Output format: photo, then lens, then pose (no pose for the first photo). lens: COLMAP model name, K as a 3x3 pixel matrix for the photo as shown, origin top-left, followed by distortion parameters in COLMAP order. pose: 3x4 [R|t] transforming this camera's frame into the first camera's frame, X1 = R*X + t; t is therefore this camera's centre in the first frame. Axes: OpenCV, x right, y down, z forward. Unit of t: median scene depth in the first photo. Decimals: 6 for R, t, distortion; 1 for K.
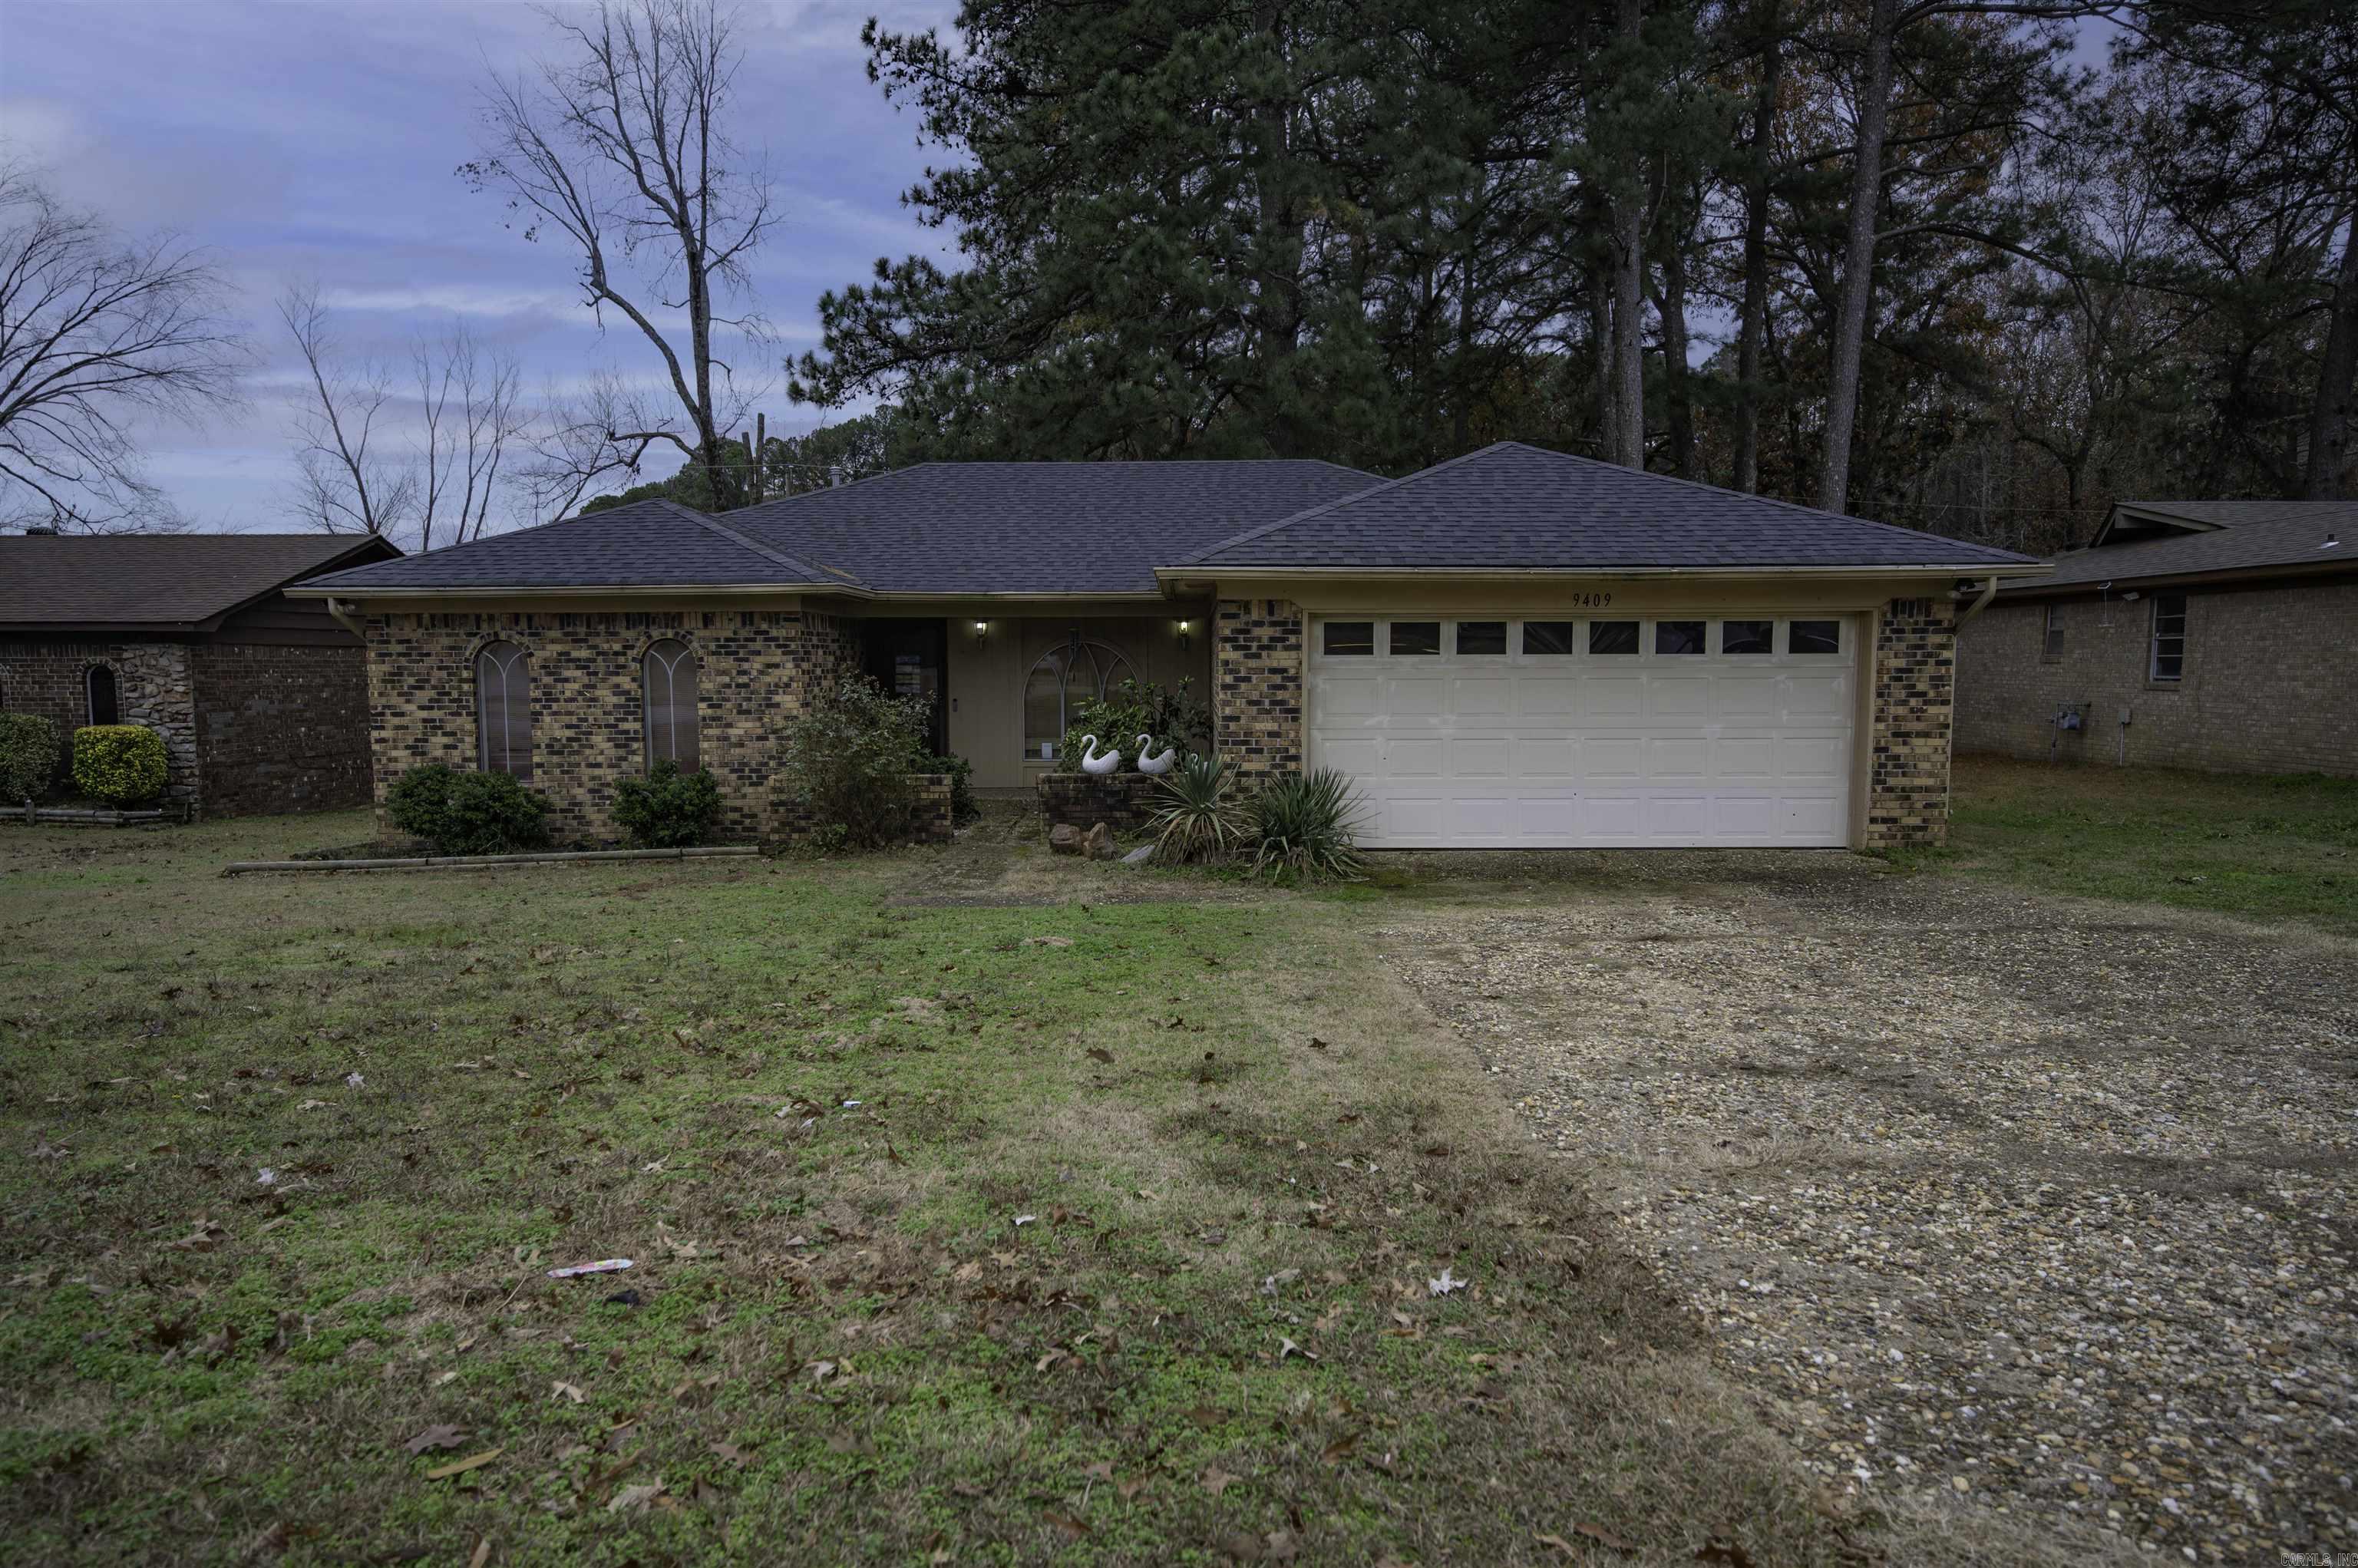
lens RADIAL K [[1432.5, 0, 1186.0], [0, 1432.5, 787.5], [0, 0, 1]] dist [0.003197, 0.003076]
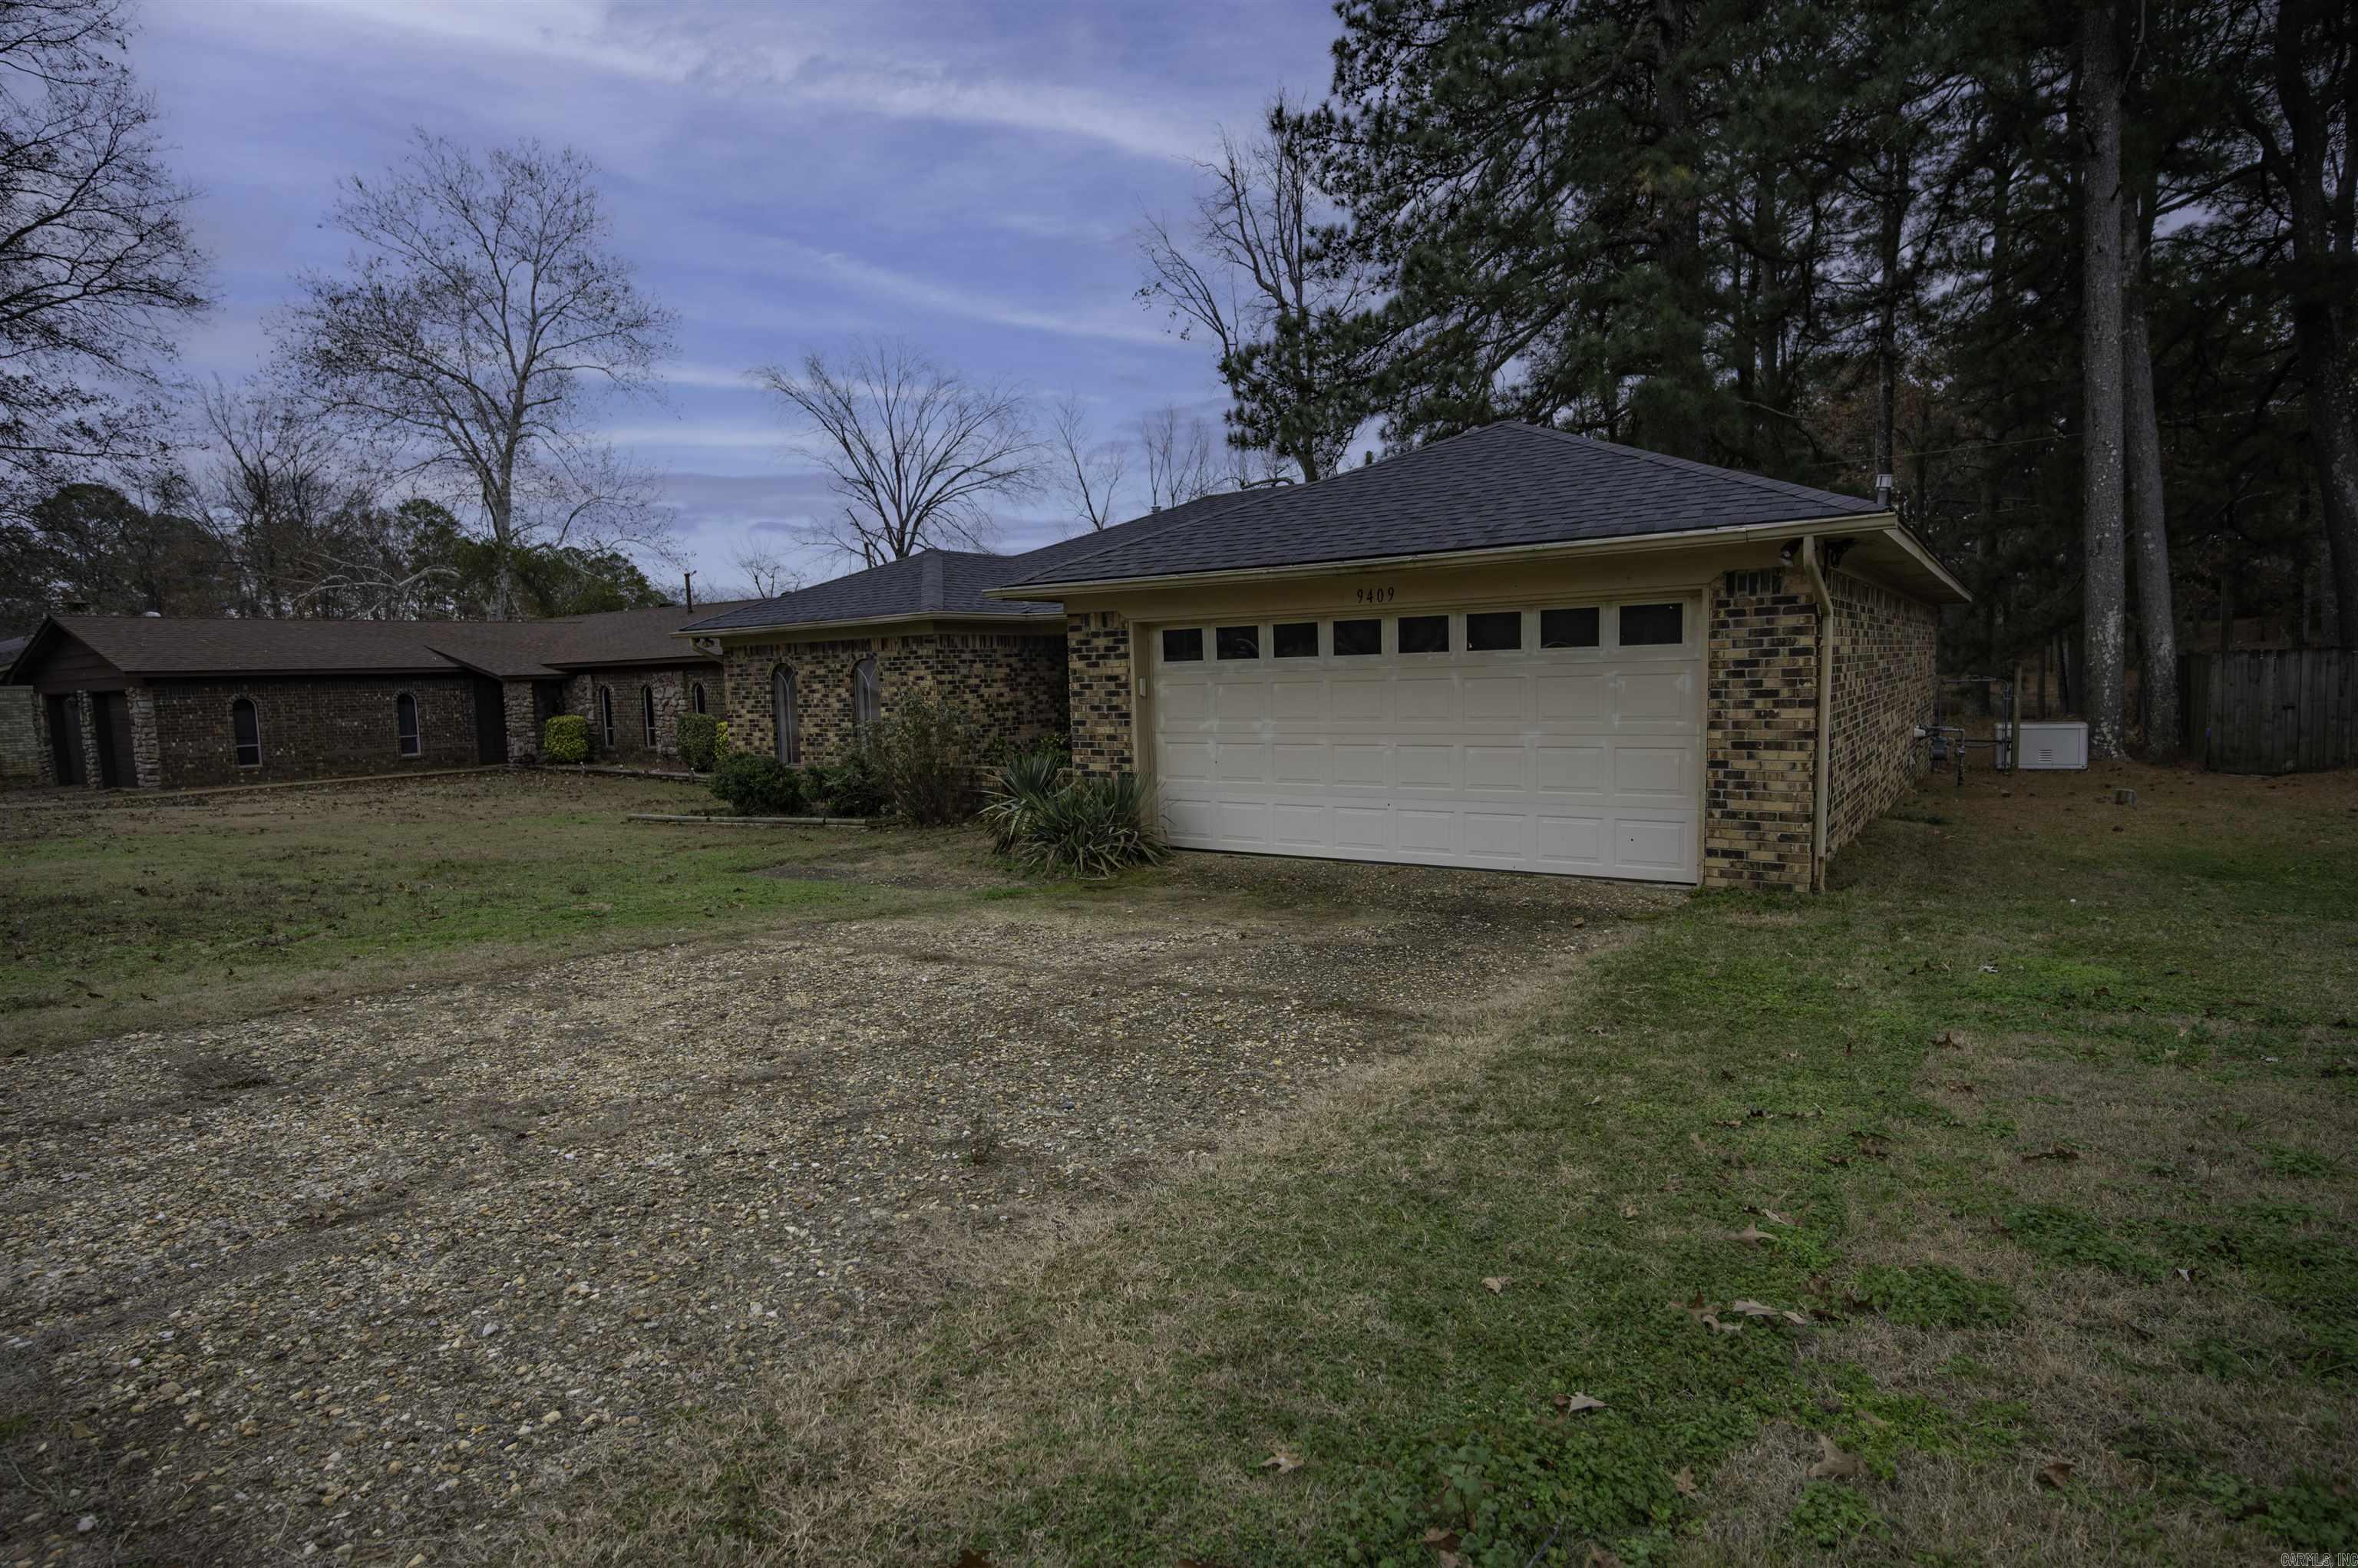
lens RADIAL K [[1235.8, 0, 1169.1], [0, 1235.8, 783.0], [0, 0, 1]] dist [0.004373, 0.000315]
pose [[0.820275, 0.029856, -0.571189, 0.524526], [-0.020609, 0.999531, 0.022649, -0.021041], [0.571598, -0.006807, 0.820506, 0.223891]]
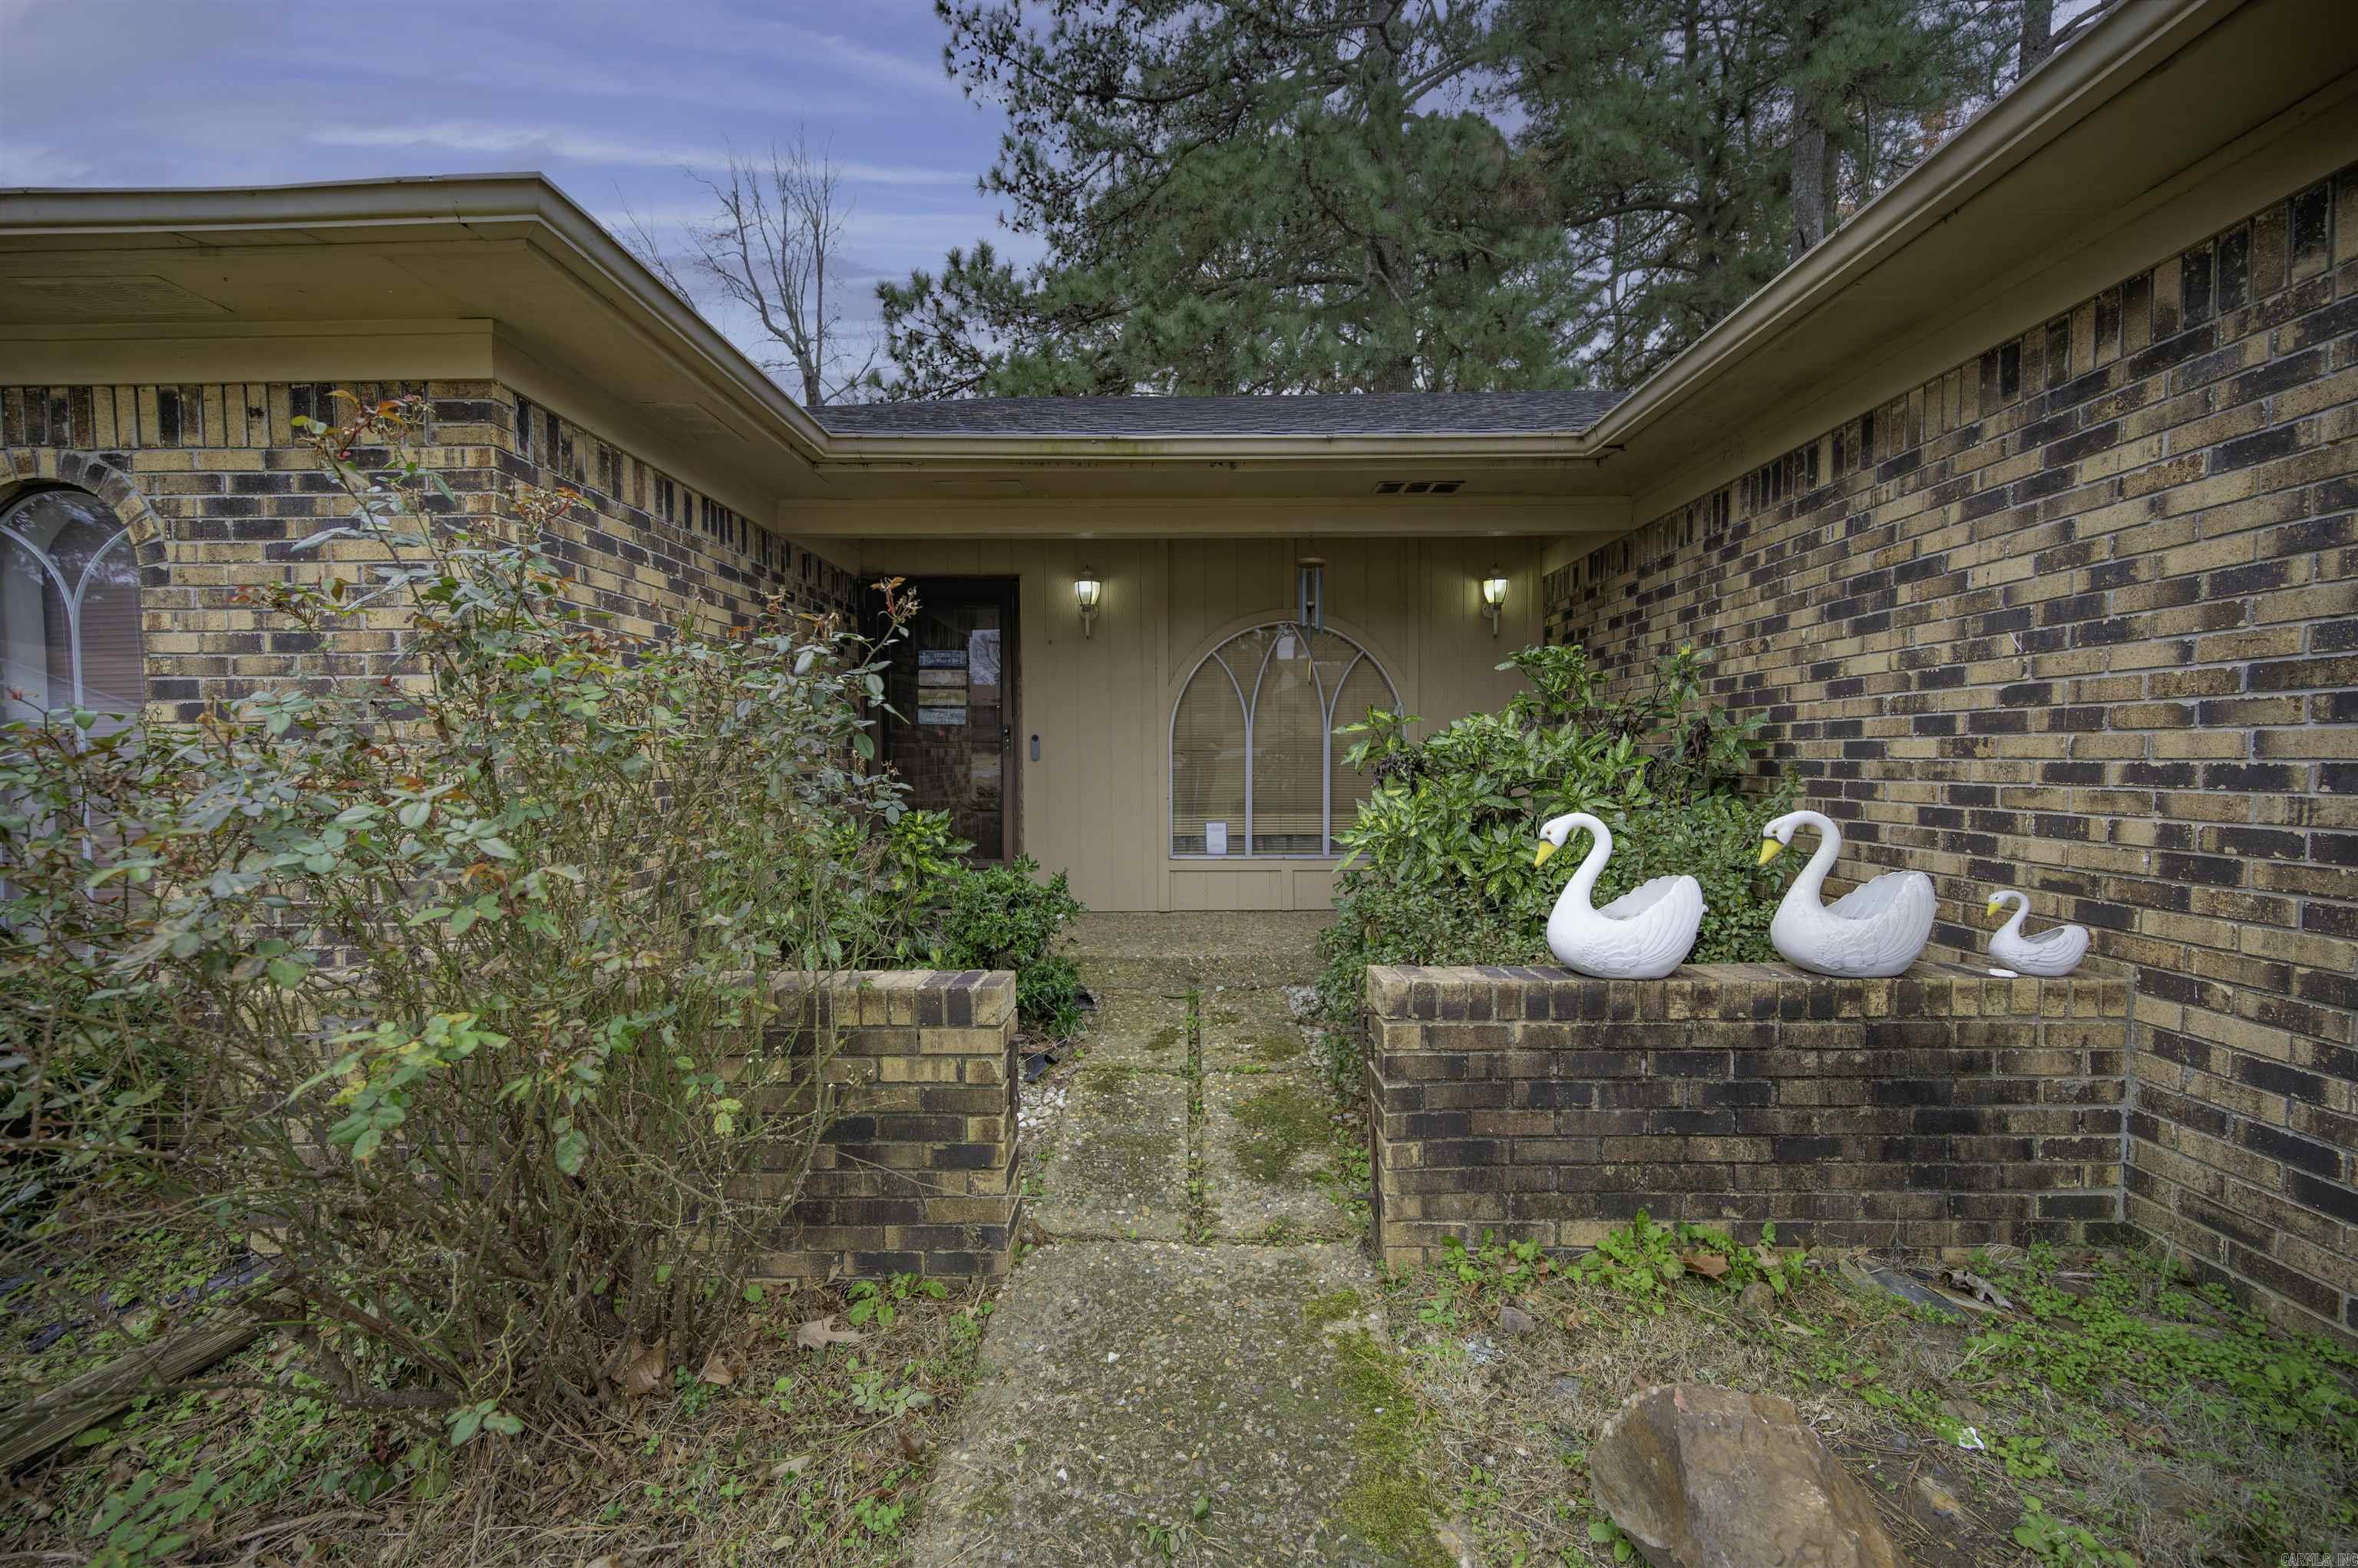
lens RADIAL K [[955.9, 0, 1183.6], [0, 955.9, 776.5], [0, 0, 1]] dist [-0.001807, 0.000097]
pose [[0.999983, -0.001091, -0.005763, -0.130131], [0.000718, 0.997927, -0.064348, -0.031663], [0.005822, 0.064343, 0.997911, 0.812509]]
